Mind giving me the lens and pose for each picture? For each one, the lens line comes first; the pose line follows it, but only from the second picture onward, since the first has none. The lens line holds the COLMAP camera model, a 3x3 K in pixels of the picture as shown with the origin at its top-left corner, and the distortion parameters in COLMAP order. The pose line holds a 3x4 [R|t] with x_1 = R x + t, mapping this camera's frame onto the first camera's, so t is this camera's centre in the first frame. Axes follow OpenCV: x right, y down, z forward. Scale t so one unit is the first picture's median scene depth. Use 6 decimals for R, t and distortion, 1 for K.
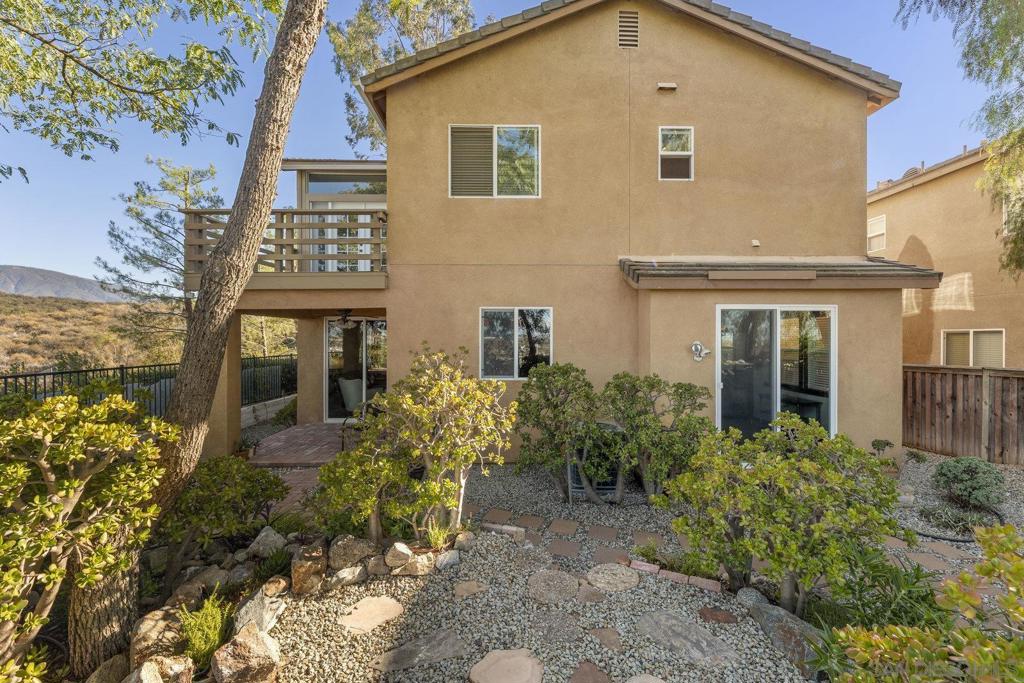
lens RADIAL K [[416.0, 0, 511.6], [0, 416.0, 340.2], [0, 0, 1]] dist [0.001120, 0.000405]
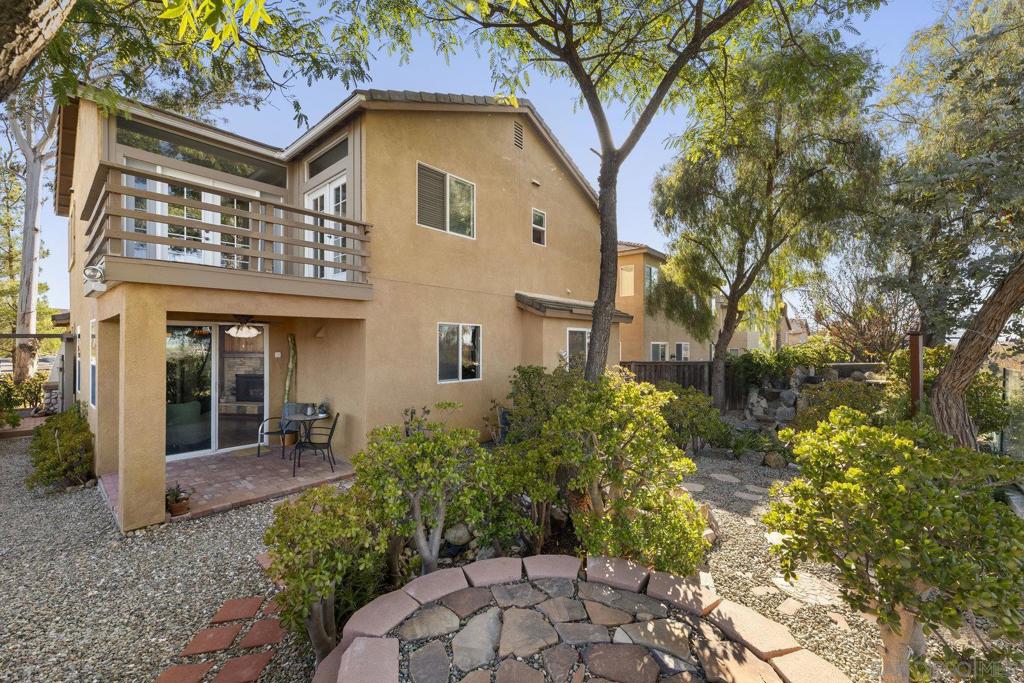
lens RADIAL K [[416.0, 0, 513.4], [0, 416.0, 340.2], [0, 0, 1]] dist [0.001120, 0.000405]
pose [[0.664104, 0.008406, 0.747593, -0.815397], [0.002426, 0.999907, -0.013398, -0.012478], [-0.747637, 0.010711, 0.664022, 0.056007]]
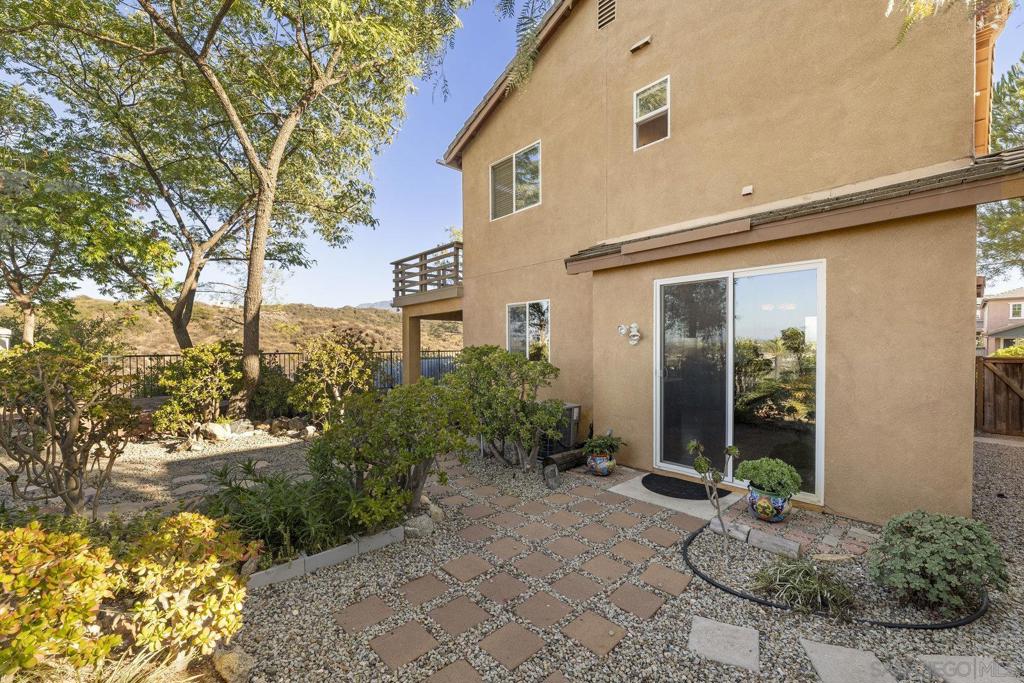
lens RADIAL K [[416.0, 0, 515.1], [0, 416.0, 350.5], [0, 0, 1]] dist [0.001120, 0.000405]
pose [[0.671539, 0.003254, -0.740962, 0.865494], [0.007255, 0.999914, 0.010967, 0.046093], [0.740934, -0.012740, 0.671457, 0.178264]]
